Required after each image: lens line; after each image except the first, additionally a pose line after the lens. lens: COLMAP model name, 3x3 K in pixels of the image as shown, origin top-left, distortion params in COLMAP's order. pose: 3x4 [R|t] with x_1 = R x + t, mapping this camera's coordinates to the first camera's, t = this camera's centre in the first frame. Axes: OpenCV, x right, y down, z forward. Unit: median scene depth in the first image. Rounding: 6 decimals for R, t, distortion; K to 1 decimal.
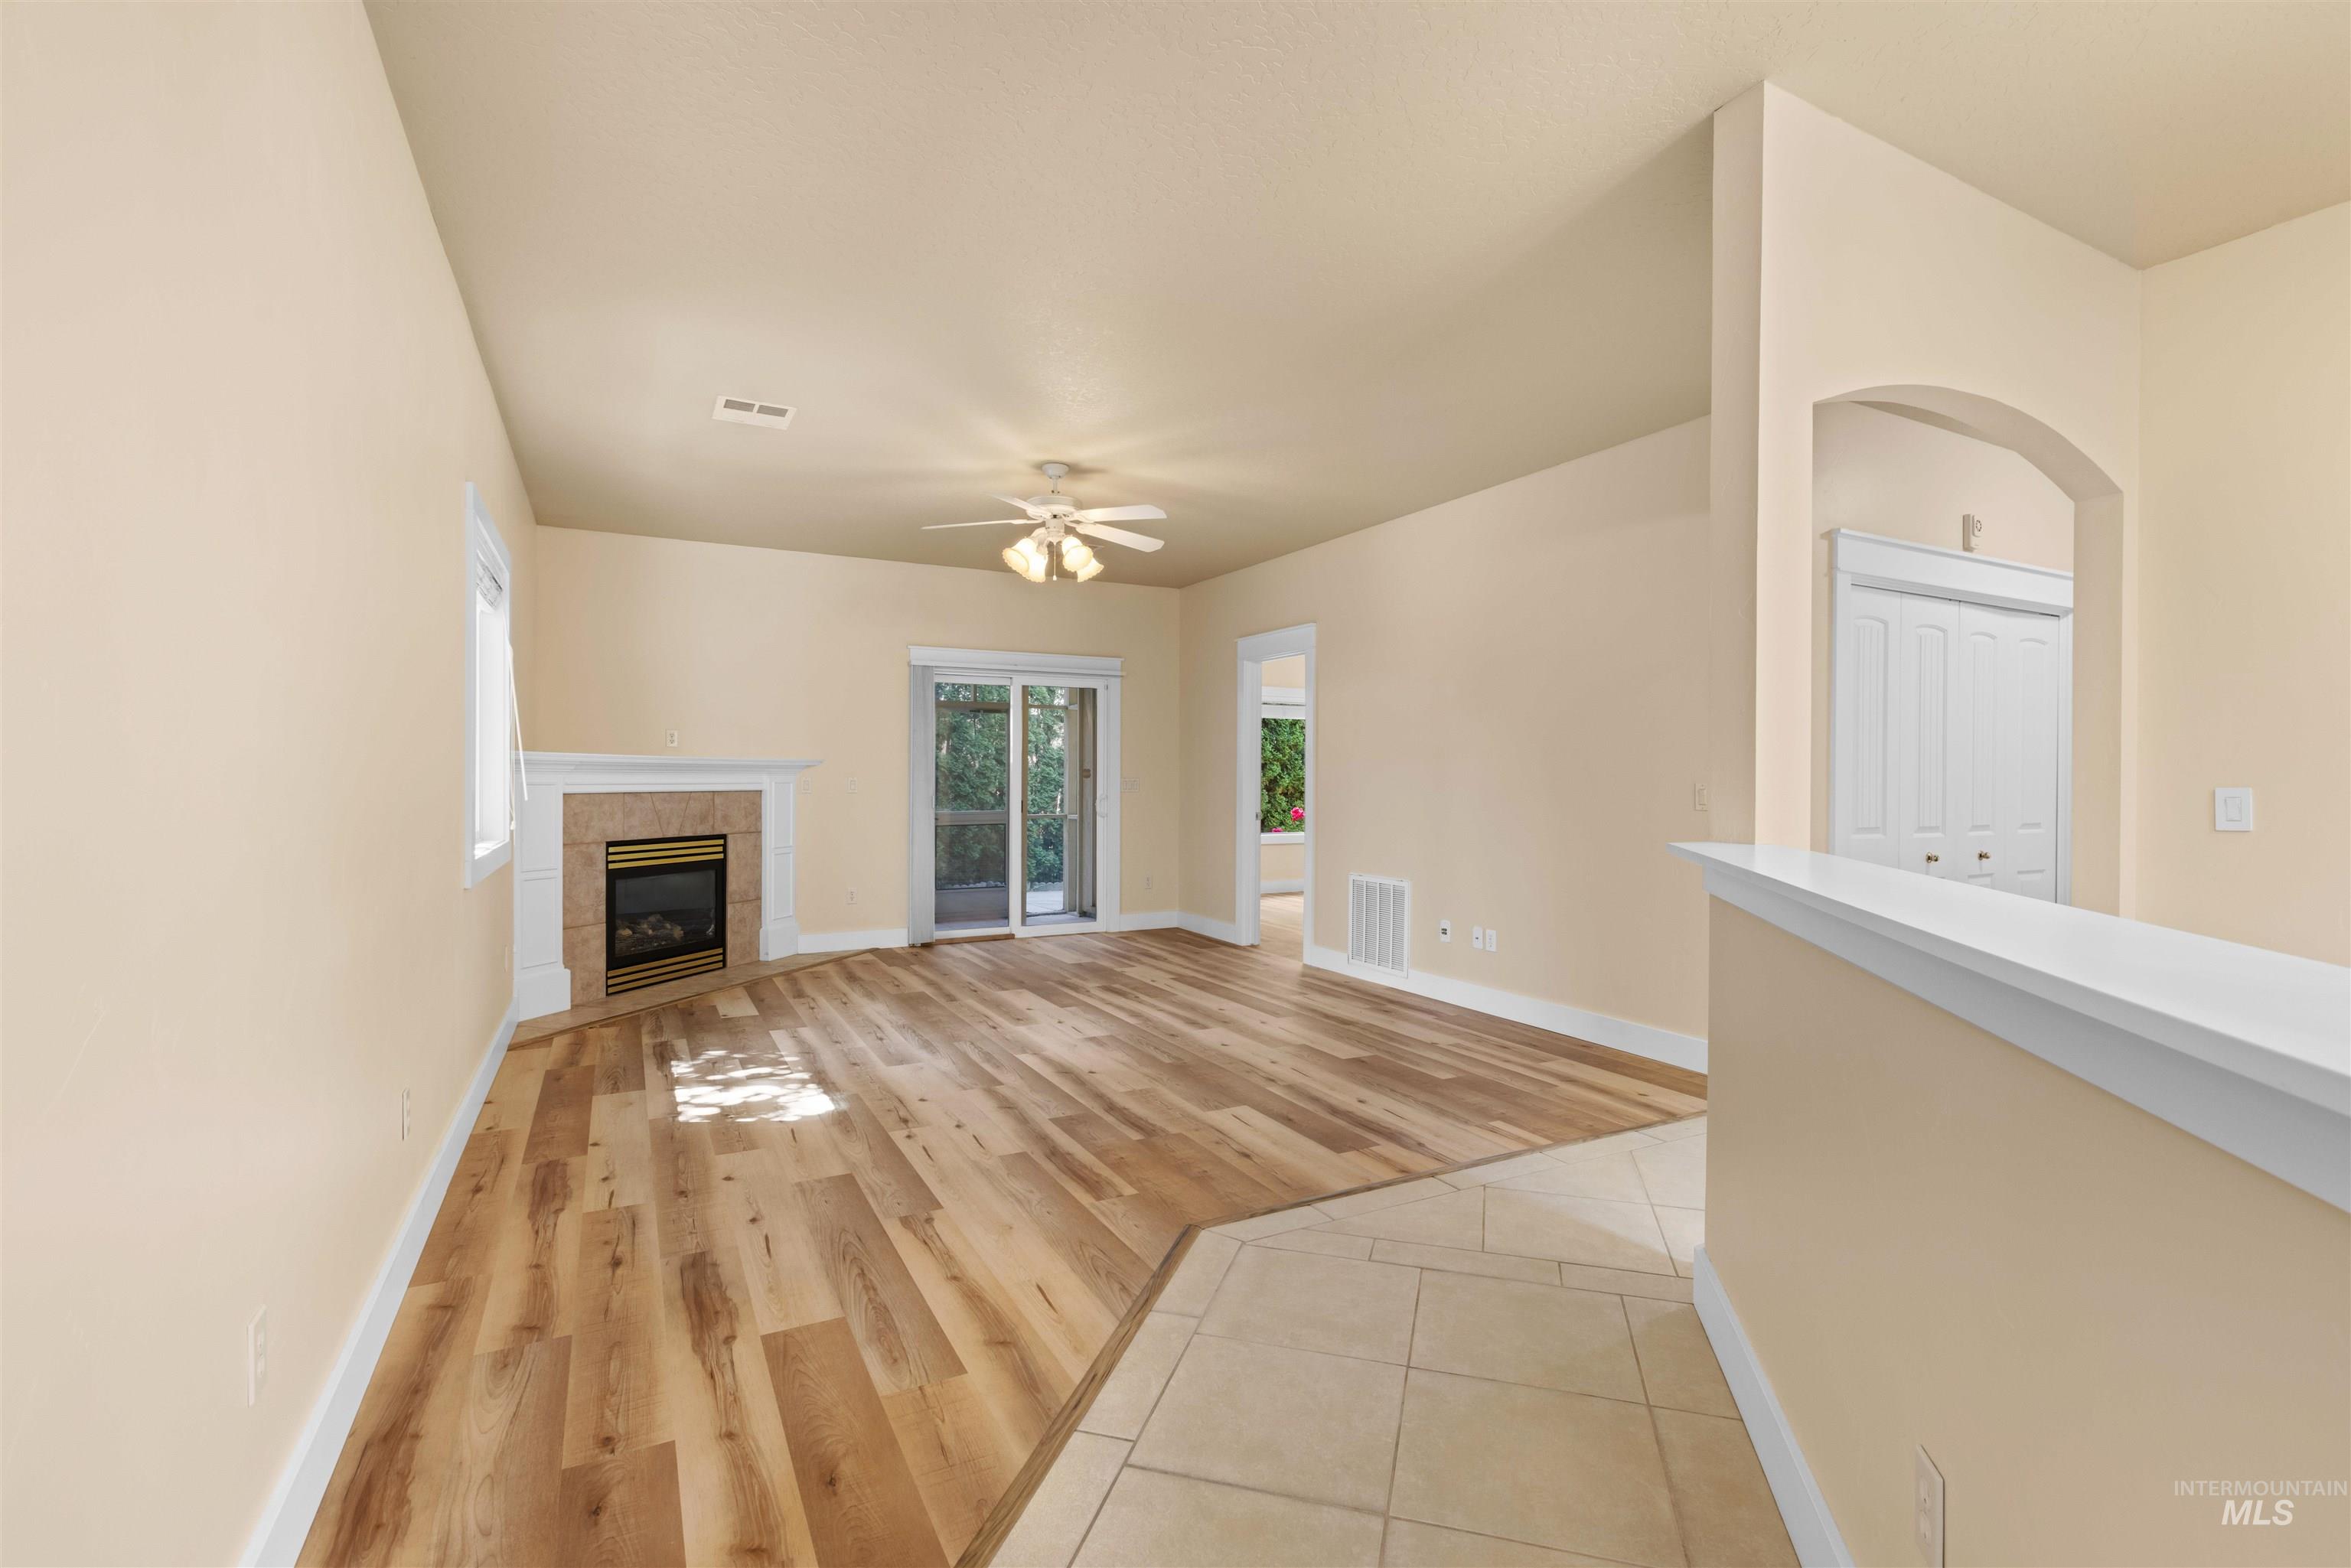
lens RADIAL K [[1052.5, 0, 1187.2], [0, 1052.5, 787.0], [0, 0, 1]] dist [0.004702, -0.000912]
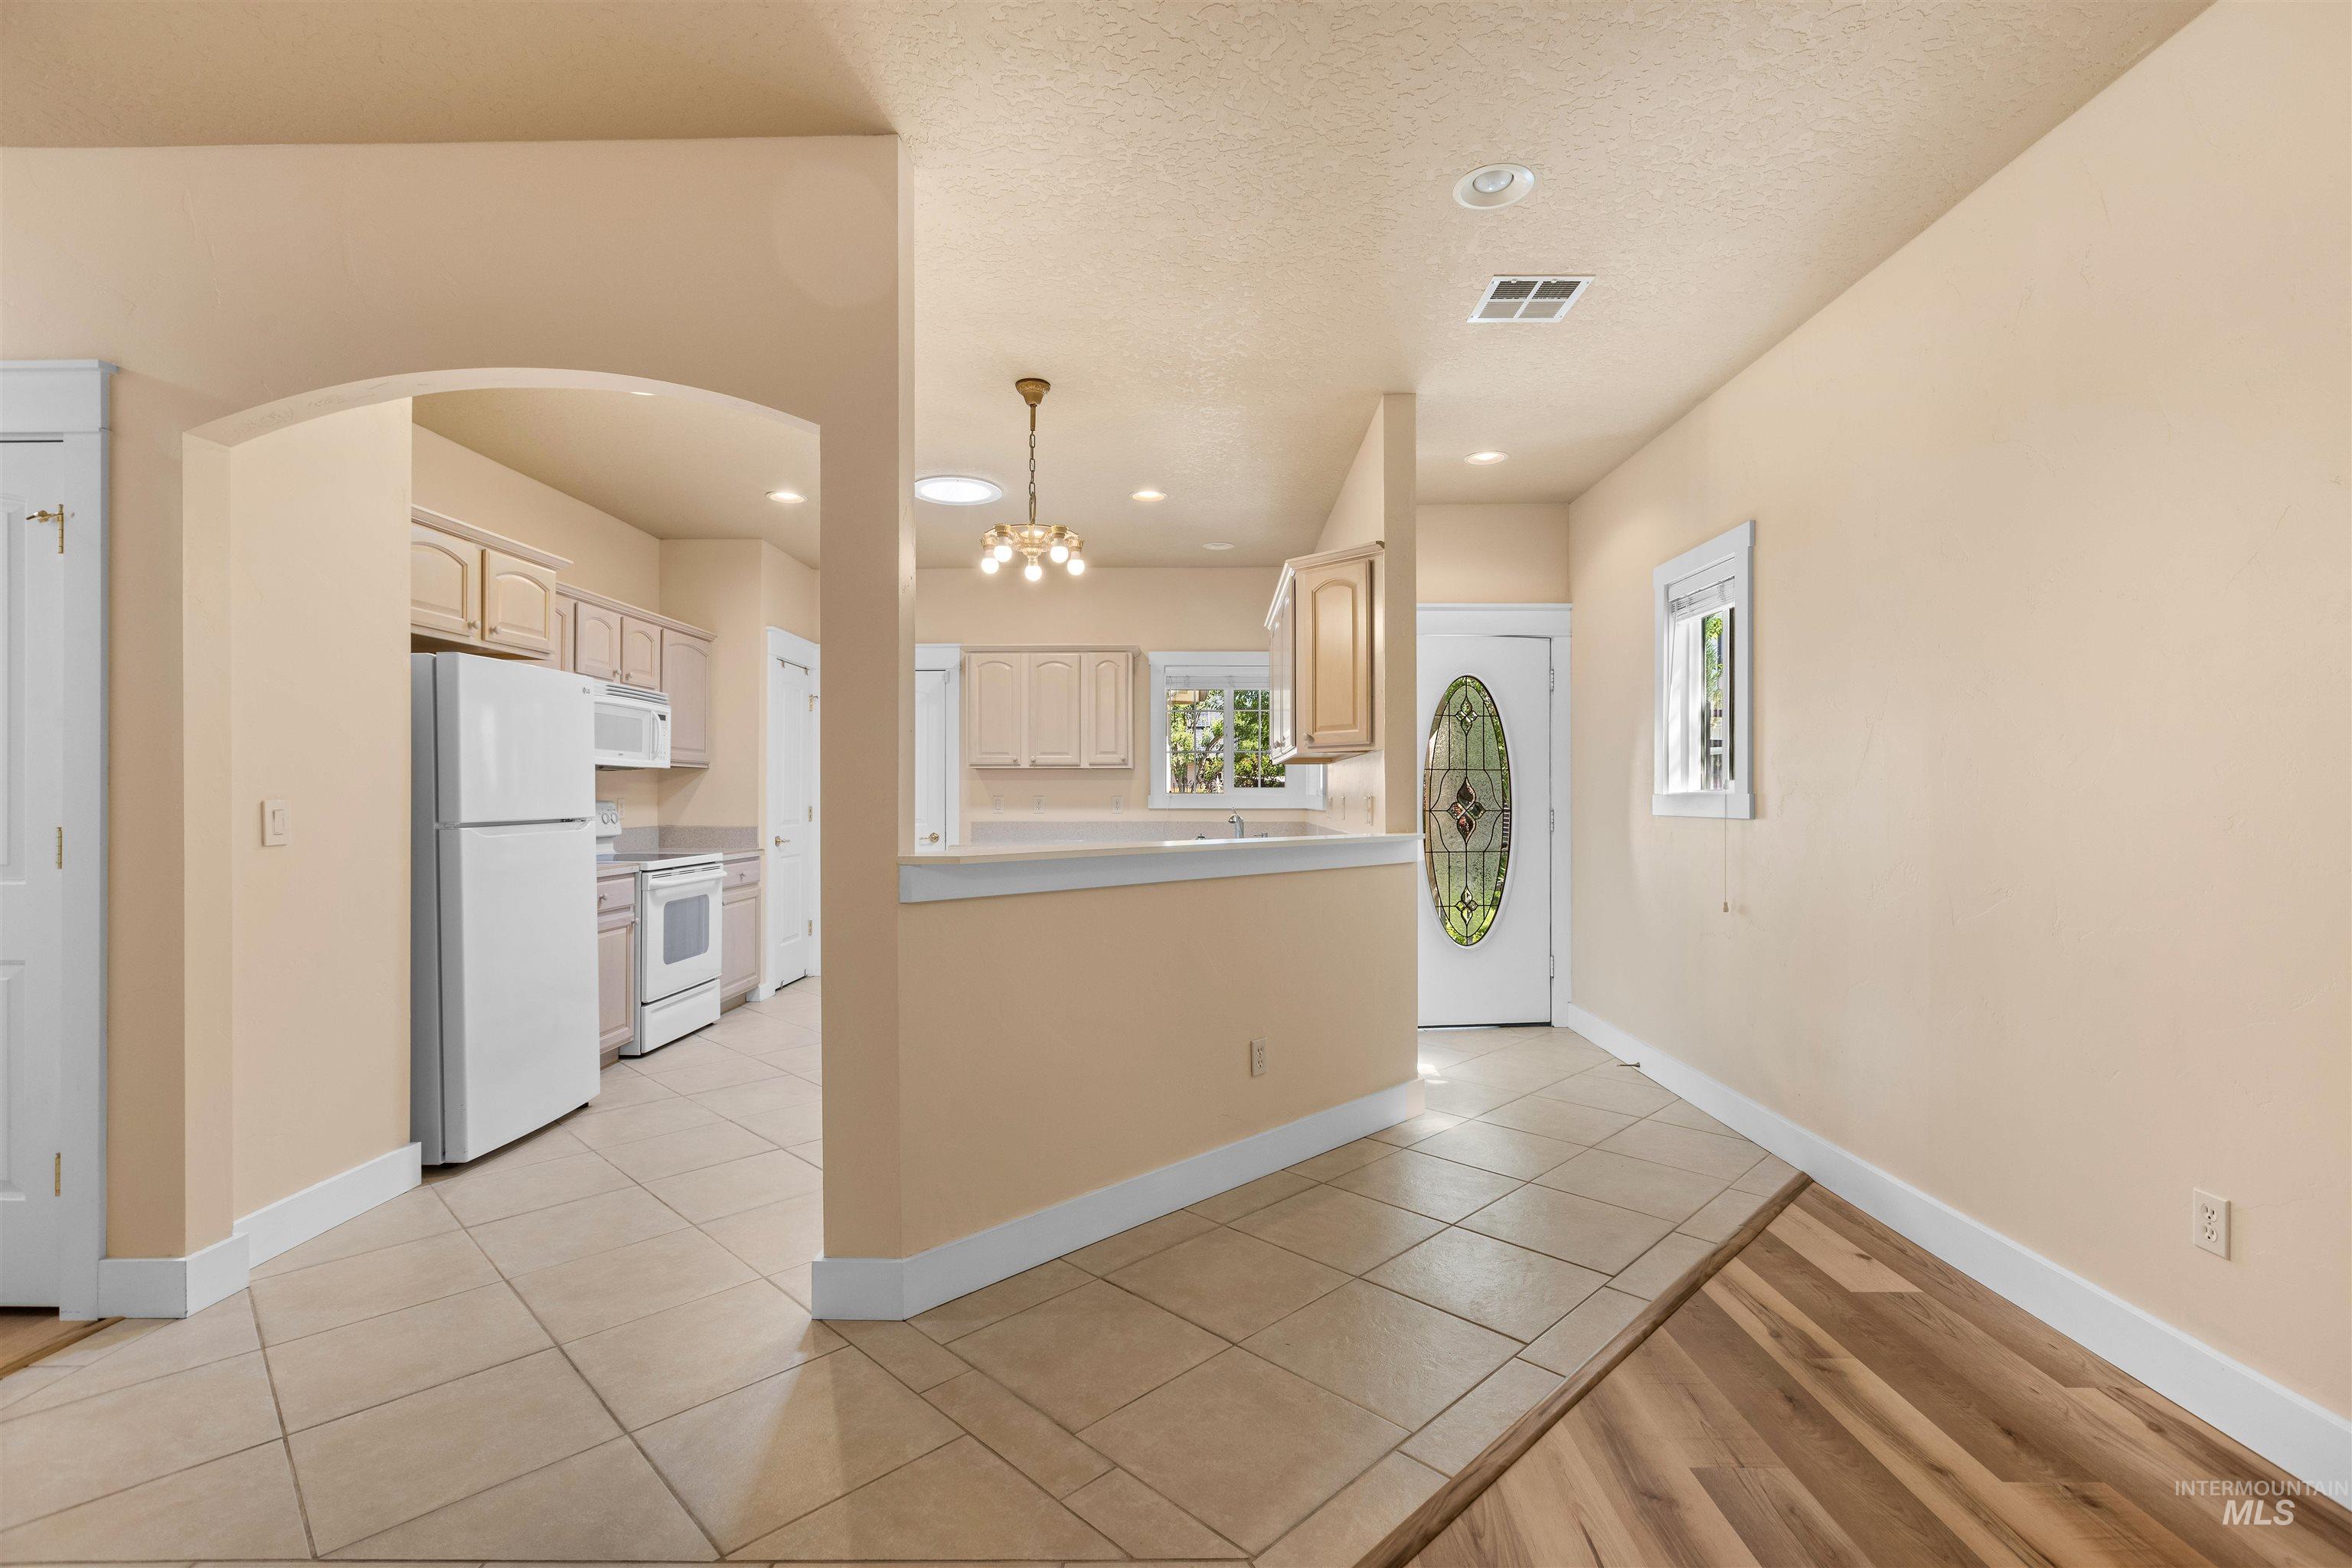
lens RADIAL K [[1052.9, 0, 1187.1], [0, 1052.9, 793.7], [0, 0, 1]] dist [0.004702, -0.000912]
pose [[-0.878124, -0.003348, 0.478421, -0.120178], [-0.001317, 0.999989, 0.004580, -0.006623], [-0.478431, 0.003392, -0.878118, 0.914147]]
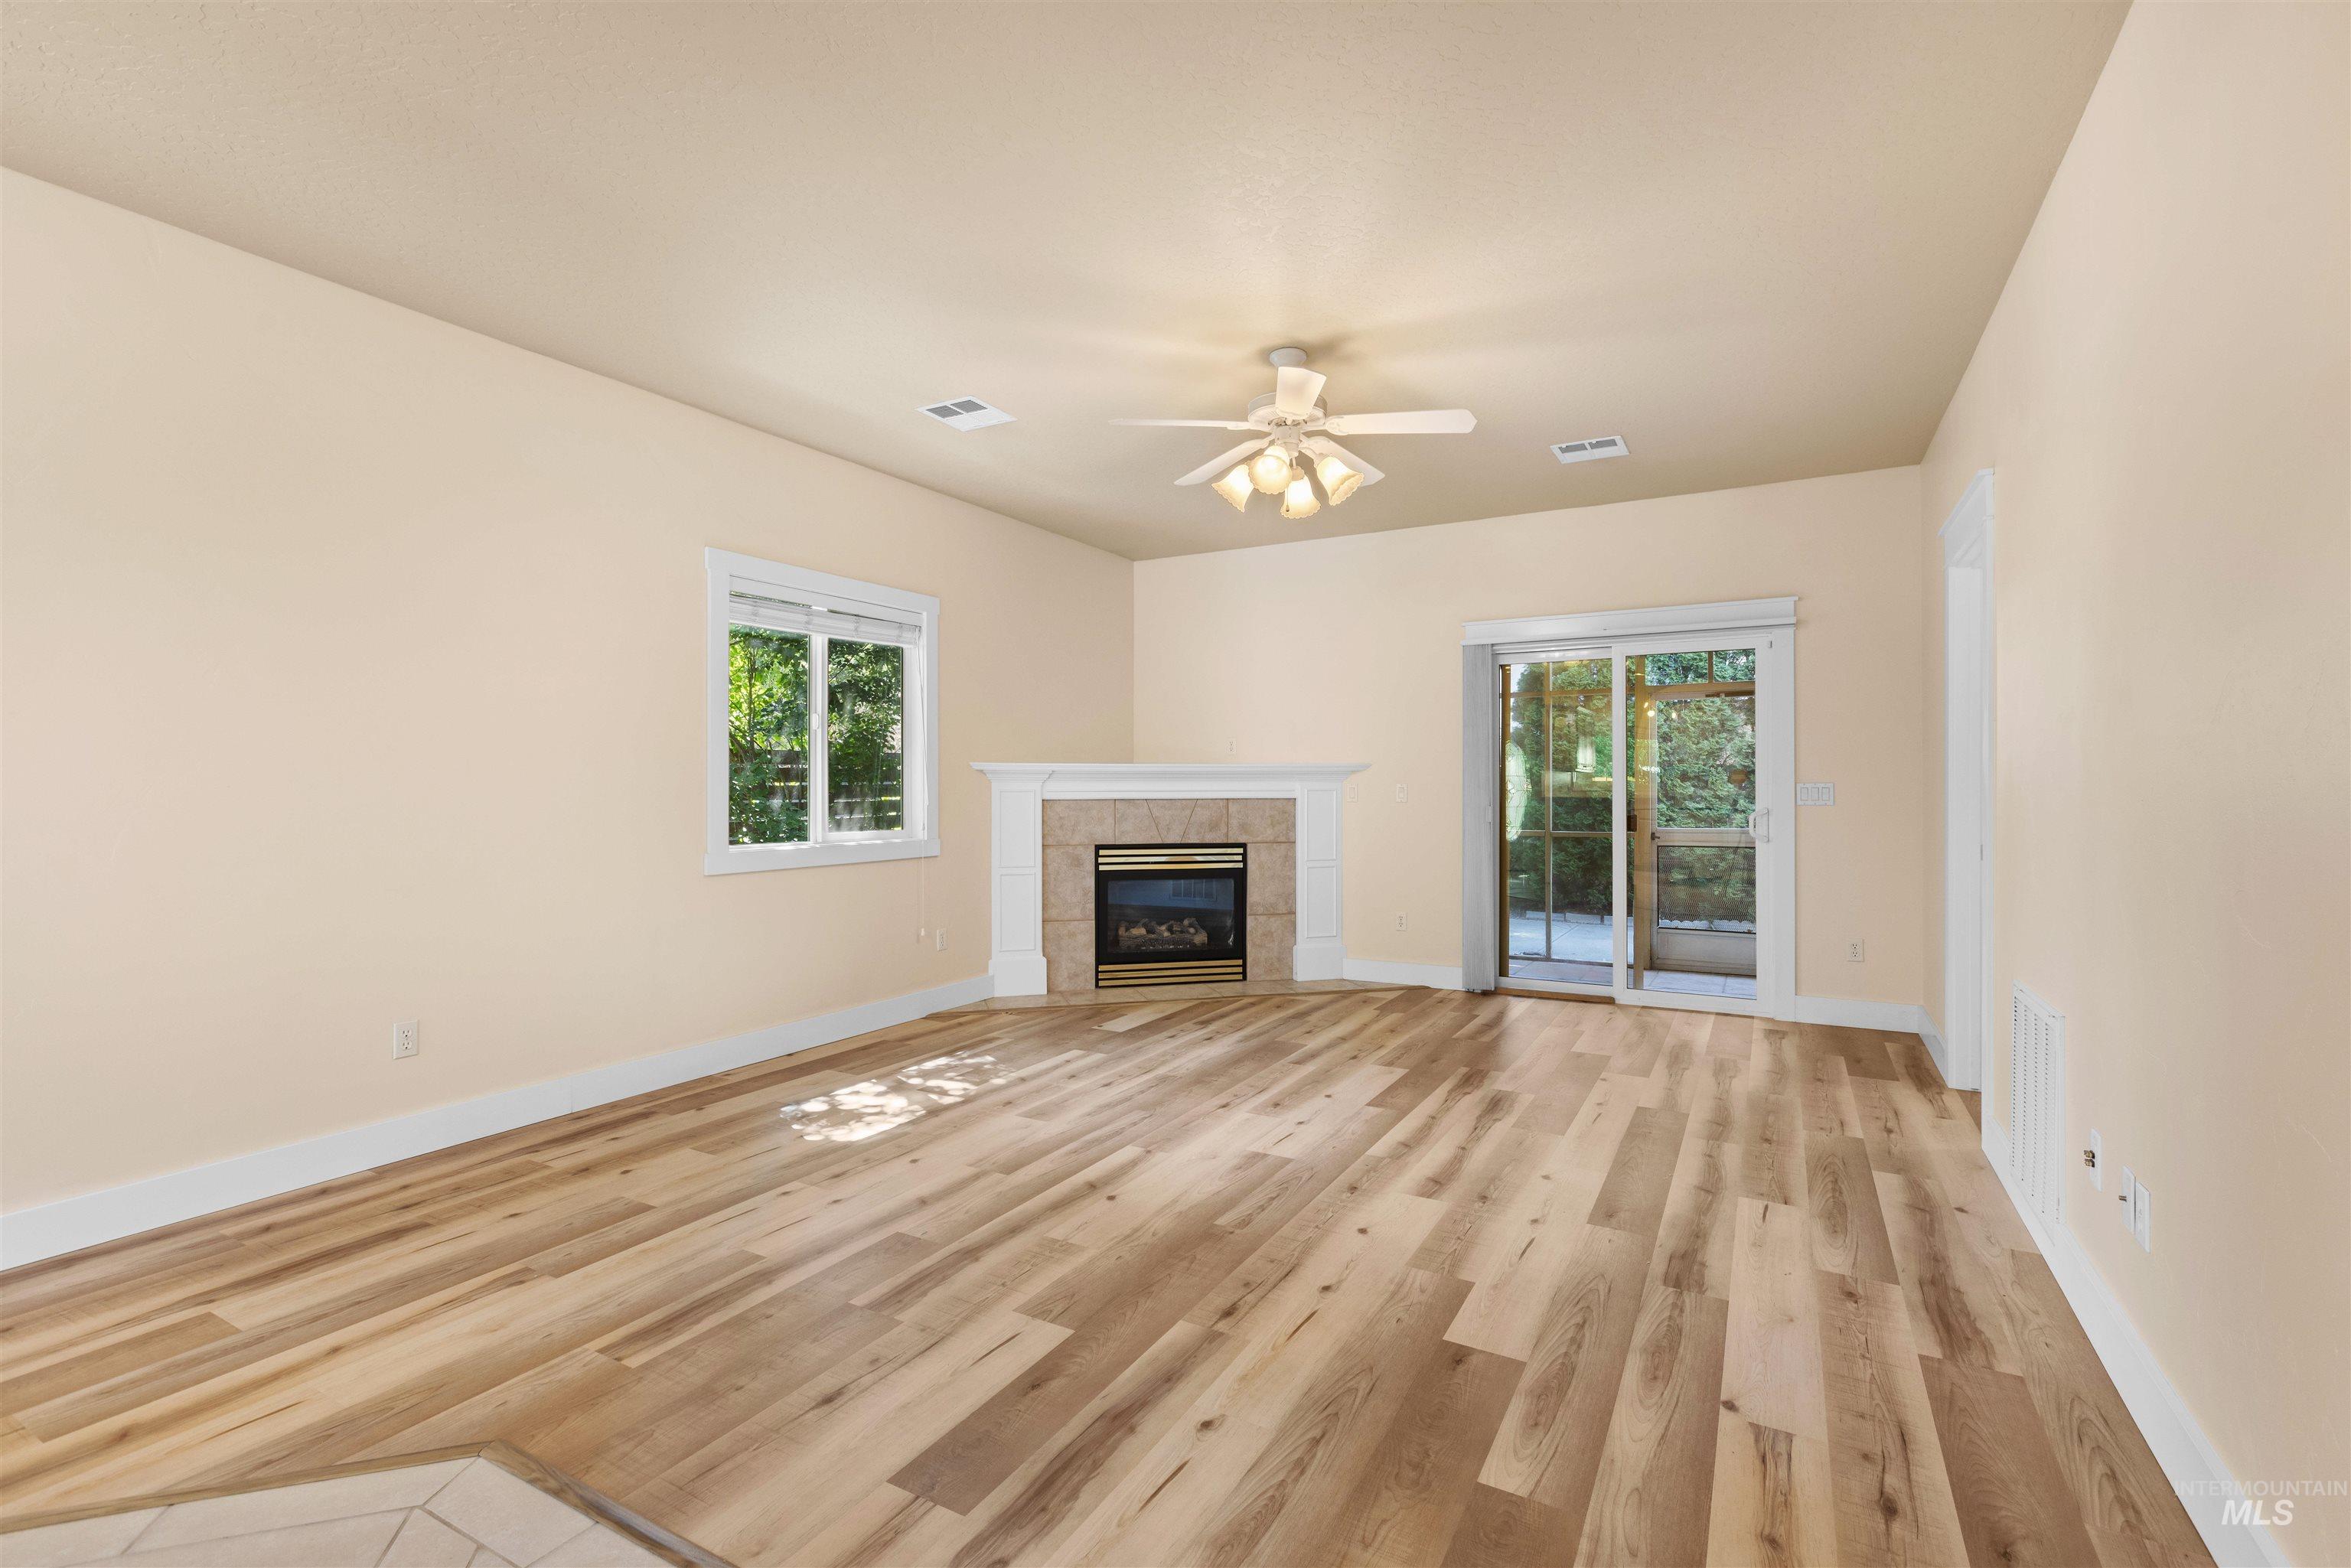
lens RADIAL K [[1052.5, 0, 1181.6], [0, 1052.5, 776.9], [0, 0, 1]] dist [0.004702, -0.000912]
pose [[0.536272, -0.011958, -0.843960, 0.499521], [-0.003124, 0.999865, -0.016152, -0.000421], [0.844039, 0.011298, 0.536162, 0.614192]]
